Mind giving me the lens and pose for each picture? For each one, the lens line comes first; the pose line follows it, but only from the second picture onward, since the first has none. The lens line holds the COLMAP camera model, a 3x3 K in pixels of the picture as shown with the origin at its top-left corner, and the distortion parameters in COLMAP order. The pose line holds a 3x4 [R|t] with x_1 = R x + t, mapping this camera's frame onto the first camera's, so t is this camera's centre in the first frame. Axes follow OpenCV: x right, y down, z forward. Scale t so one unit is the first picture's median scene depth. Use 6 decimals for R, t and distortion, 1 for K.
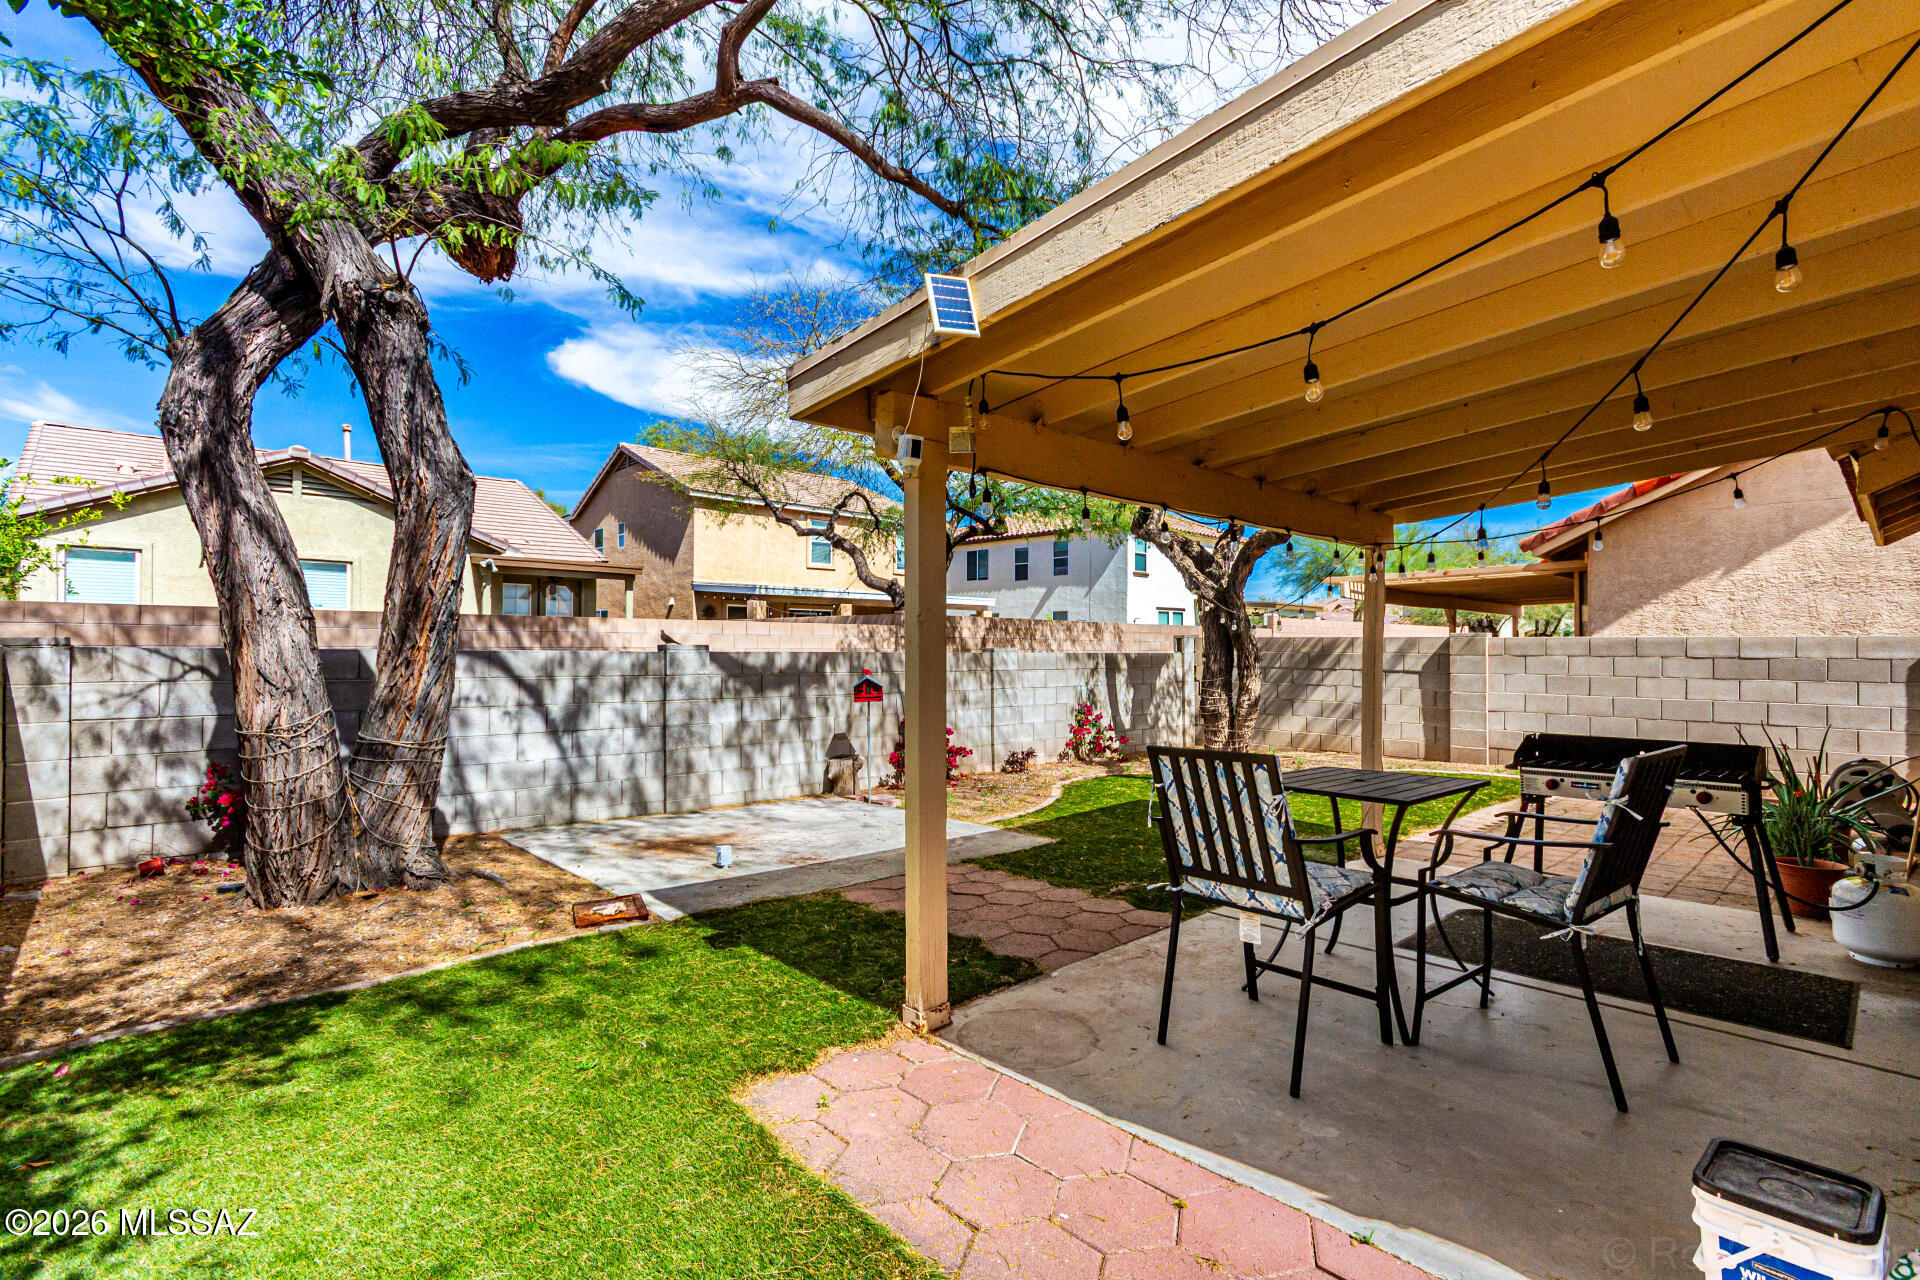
lens RADIAL K [[876.7, 0, 961.5], [0, 876.7, 643.1], [0, 0, 1]] dist [0.006468, 0.001663]
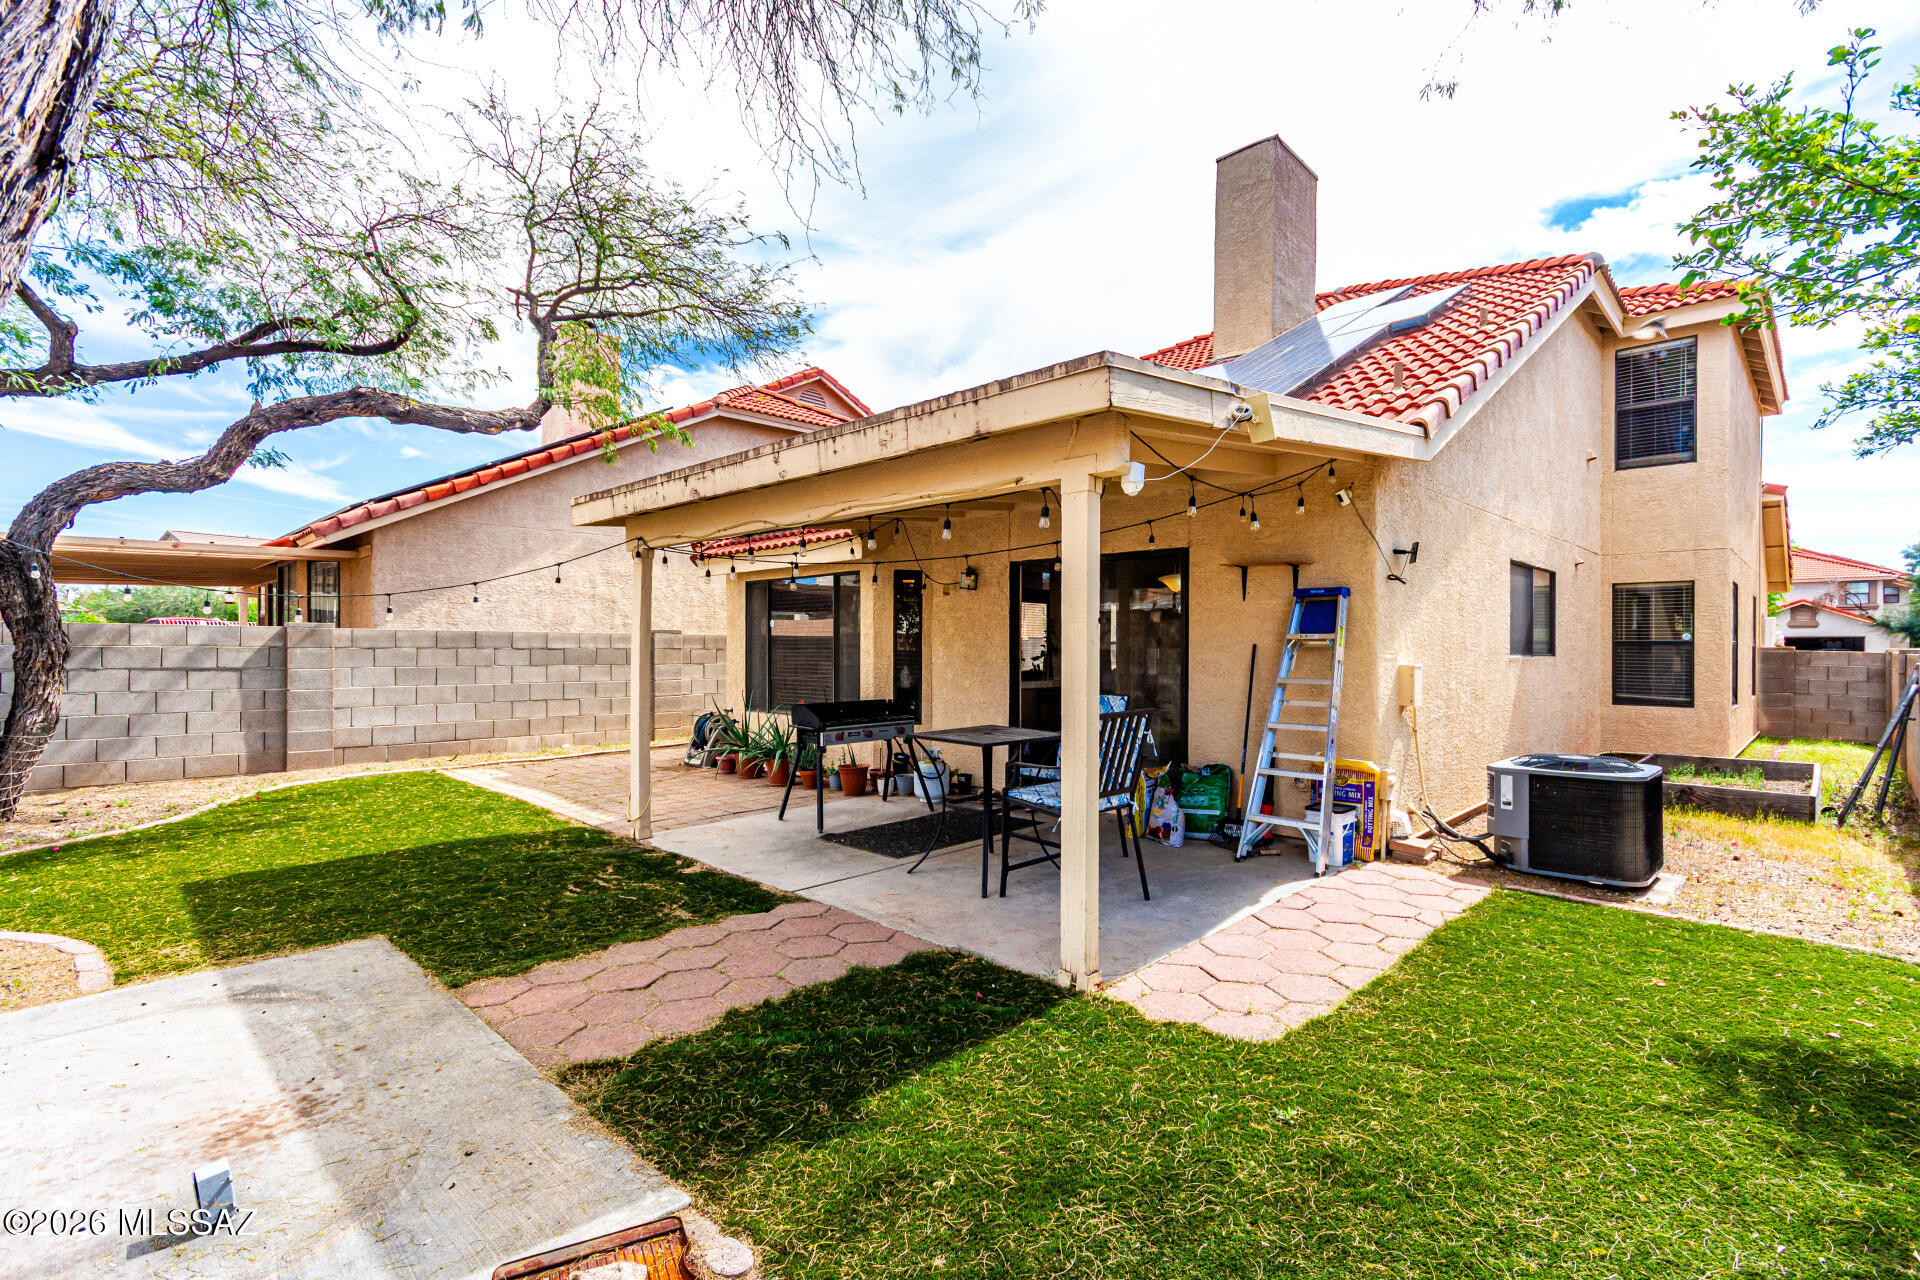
lens RADIAL K [[876.7, 0, 970.3], [0, 876.7, 641.6], [0, 0, 1]] dist [0.006468, 0.001663]
pose [[-0.038695, -0.000365, 0.999251, -0.346660], [-0.012192, 0.999926, -0.000107, -0.000785], [-0.999177, -0.012187, -0.038696, 0.358953]]
